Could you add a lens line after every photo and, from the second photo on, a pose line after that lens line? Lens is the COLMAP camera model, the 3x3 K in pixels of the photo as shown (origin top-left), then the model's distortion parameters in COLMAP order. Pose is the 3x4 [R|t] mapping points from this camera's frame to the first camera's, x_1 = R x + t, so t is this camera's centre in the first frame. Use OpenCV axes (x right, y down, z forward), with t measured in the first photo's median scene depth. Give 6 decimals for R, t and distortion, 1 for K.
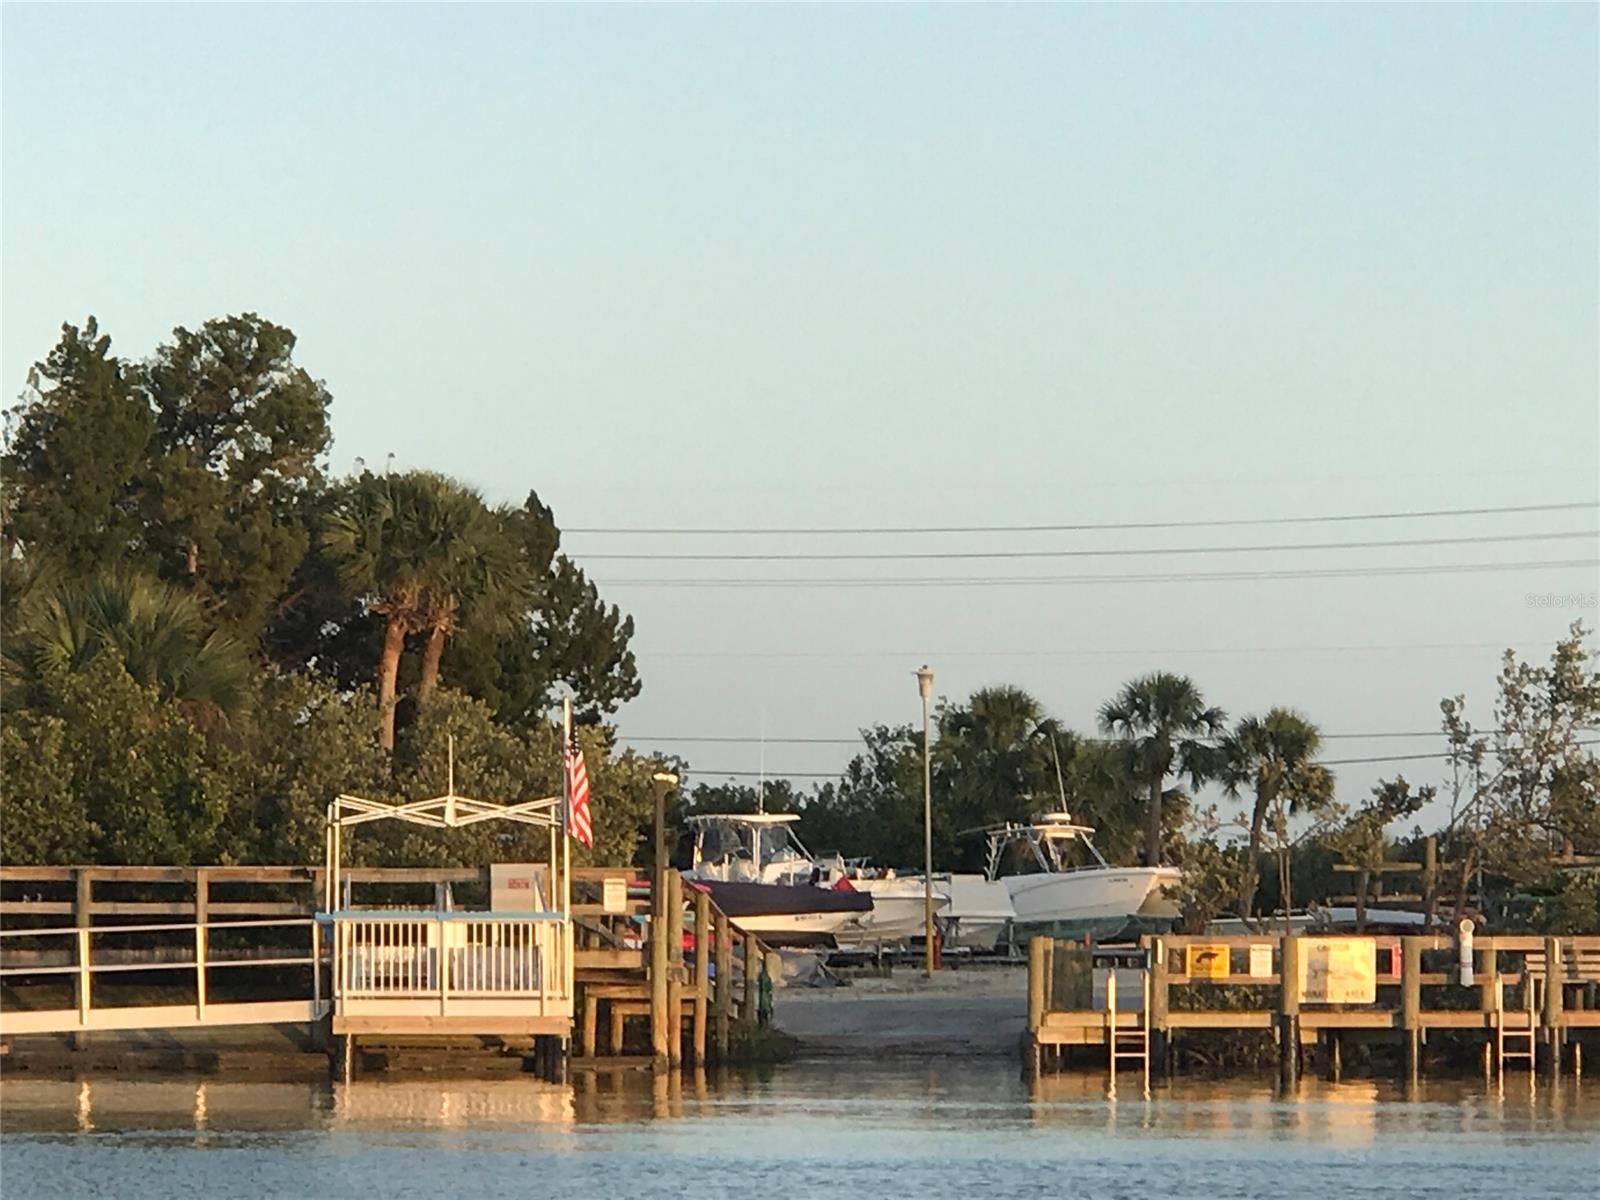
lens RADIAL K [[7653.0, 0, 800.0], [0, 7653.0, 600.0], [0, 0, 1]] dist [-0.117371, 3.139542]
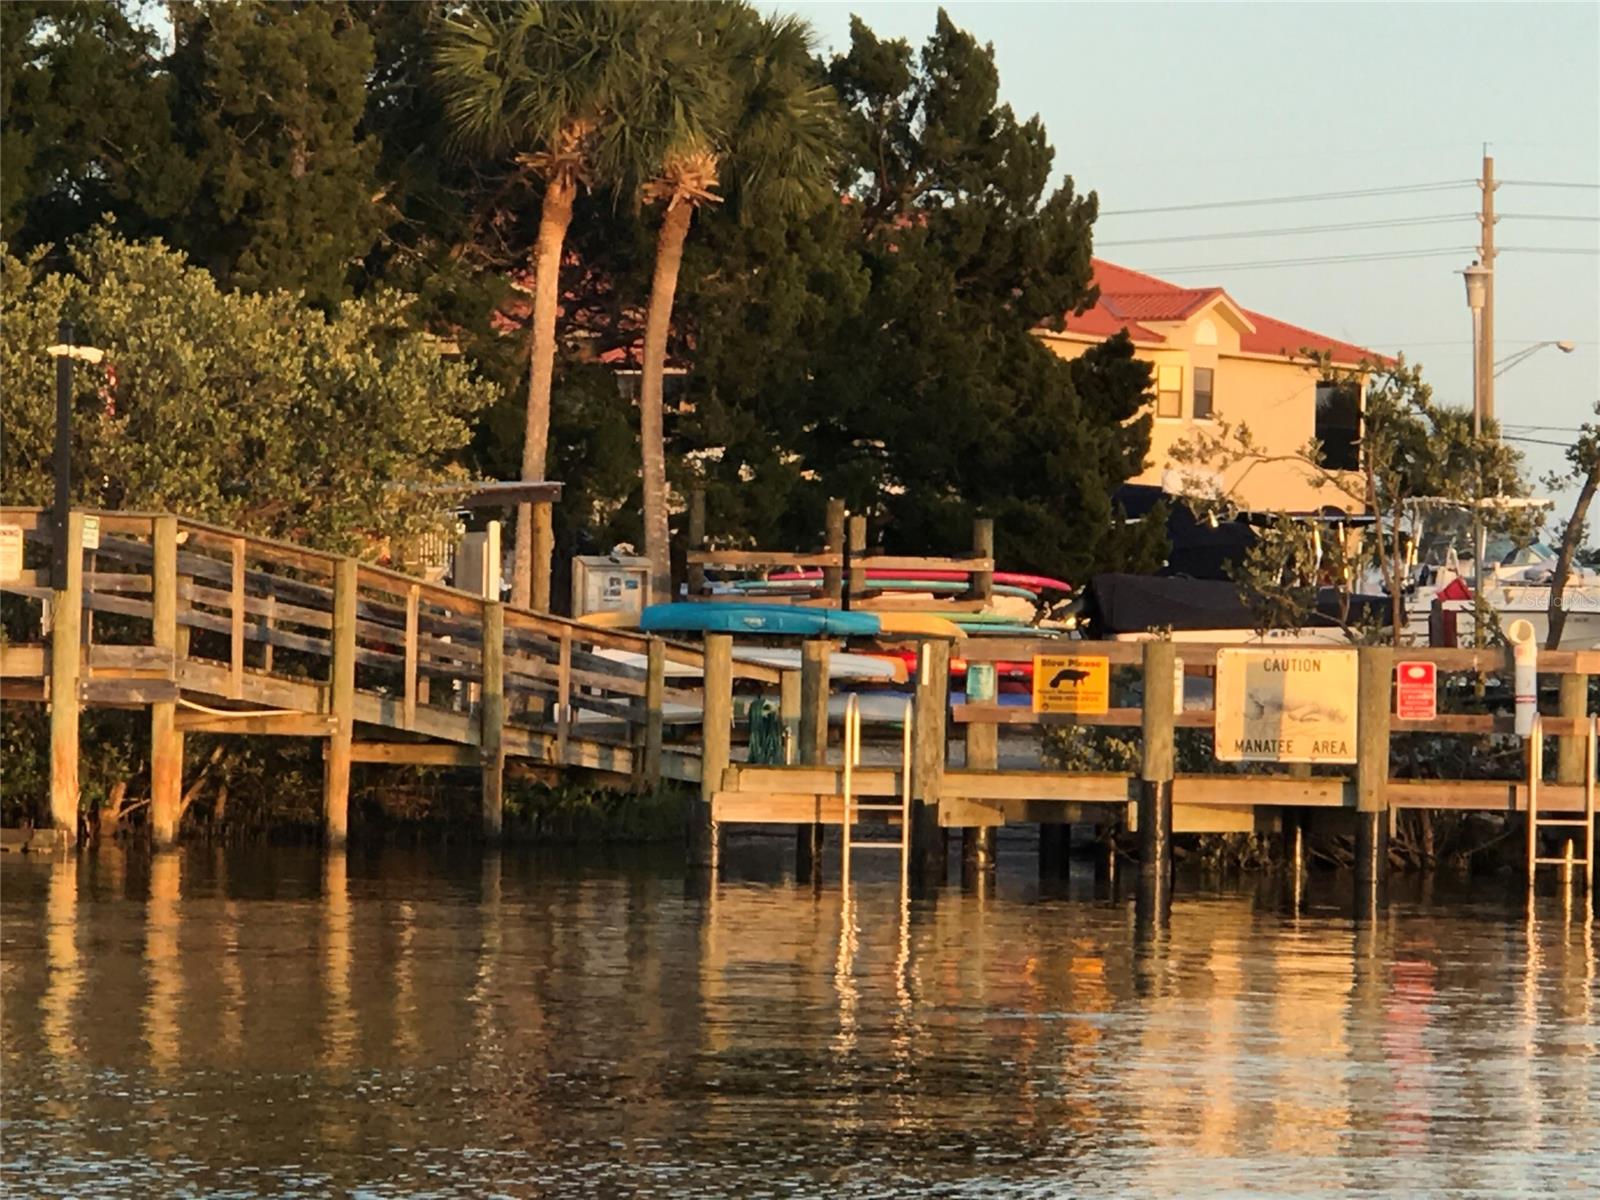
lens RADIAL K [[7653.0, 0, 800.0], [0, 7653.0, 600.0], [0, 0, 1]] dist [-0.117371, 3.139542]
pose [[0.958377, 0.012941, -0.285214, 0.197252], [-0.004267, 0.999510, 0.031012, 0.023176], [0.285475, -0.028504, 0.957962, 0.445669]]
